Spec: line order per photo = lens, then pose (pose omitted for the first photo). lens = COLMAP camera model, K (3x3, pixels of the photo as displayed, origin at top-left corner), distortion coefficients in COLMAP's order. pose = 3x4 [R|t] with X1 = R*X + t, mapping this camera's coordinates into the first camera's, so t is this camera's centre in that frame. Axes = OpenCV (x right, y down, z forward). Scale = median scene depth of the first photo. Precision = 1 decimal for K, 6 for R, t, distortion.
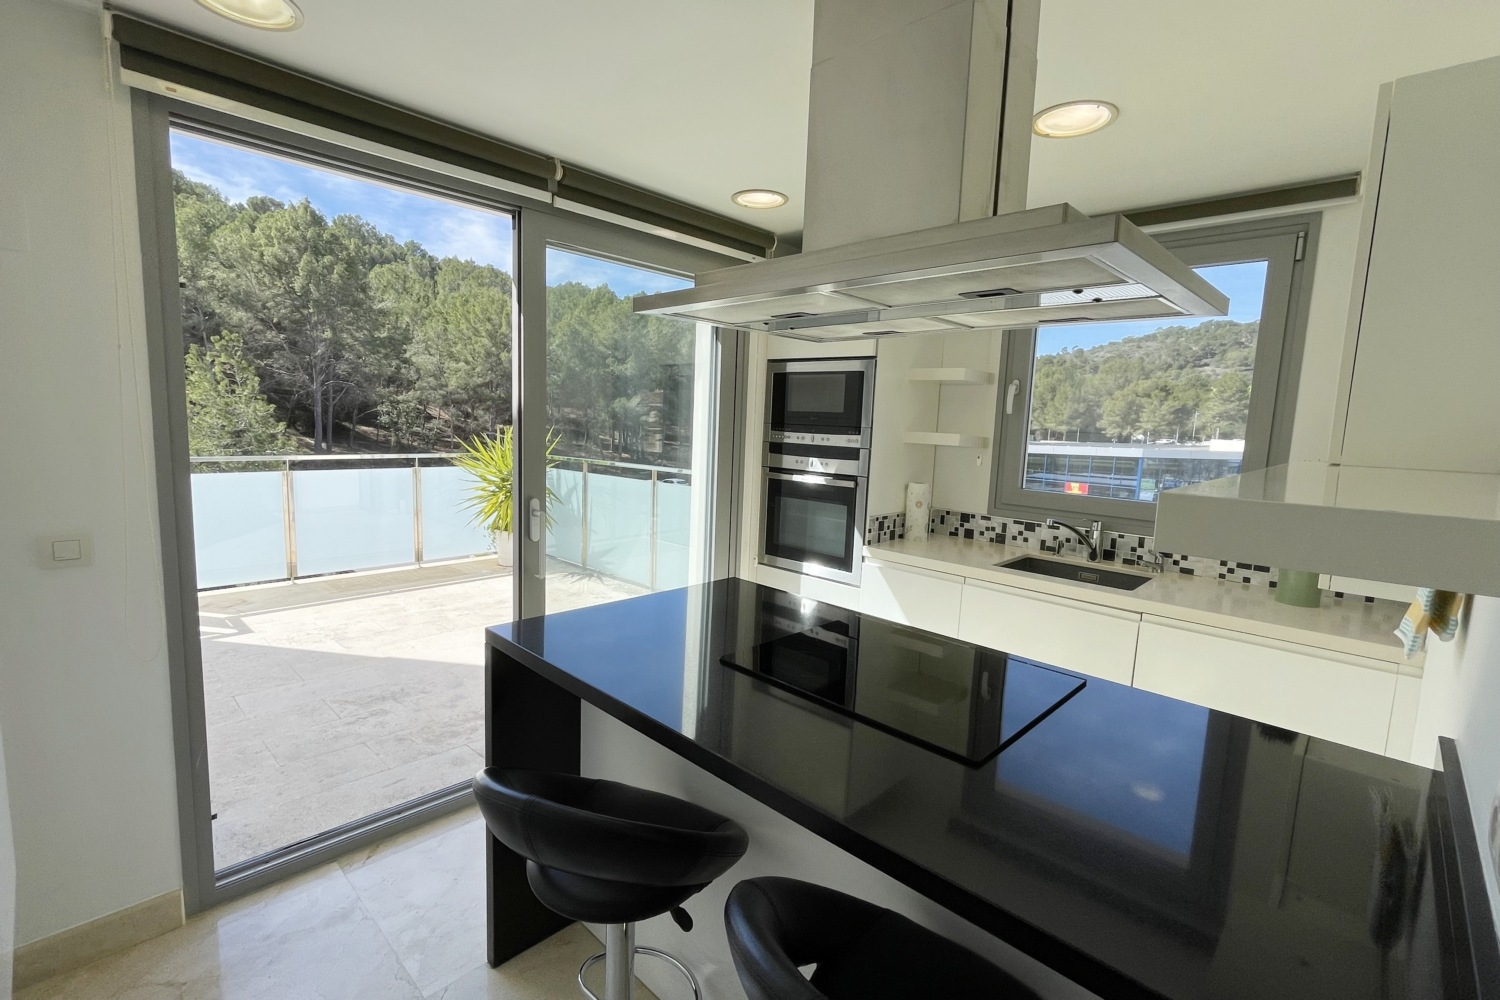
lens RADIAL K [[679.0, 0, 763.2], [0, 679.0, 496.6], [0, 0, 1]] dist [-0.000296, -0.000222]
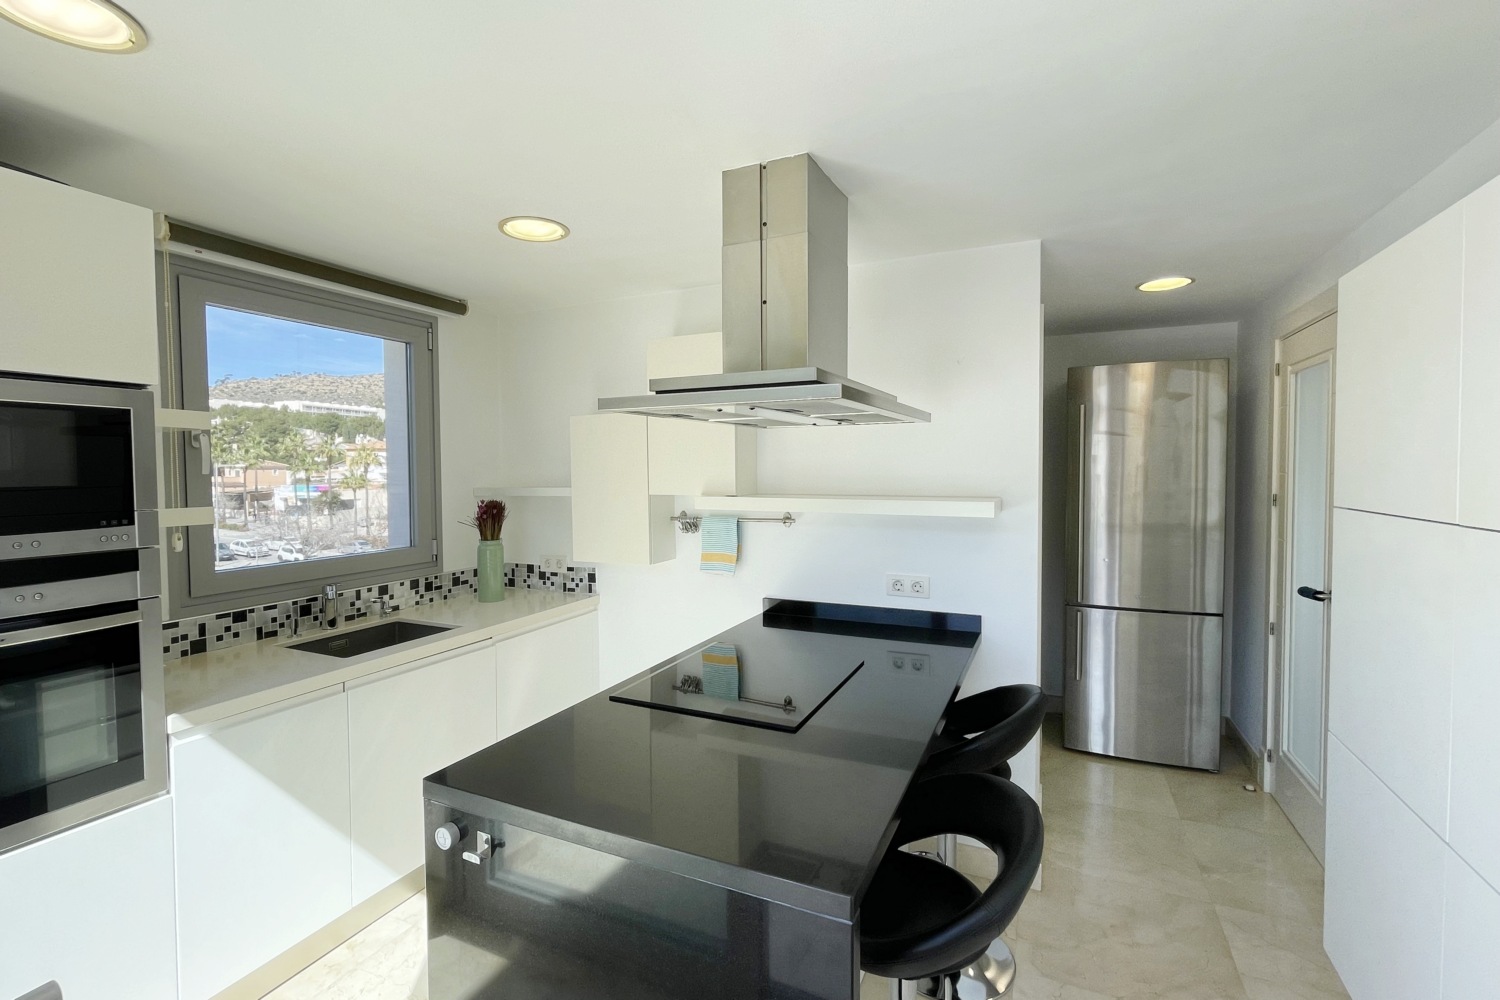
lens RADIAL K [[679.0, 0, 753.9], [0, 679.0, 494.5], [0, 0, 1]] dist [-0.000296, -0.000222]
pose [[-0.313384, -0.073920, 0.946745, -0.526910], [0.109153, 0.987554, 0.113237, -0.119300], [-0.943333, 0.138827, -0.301415, 0.664652]]
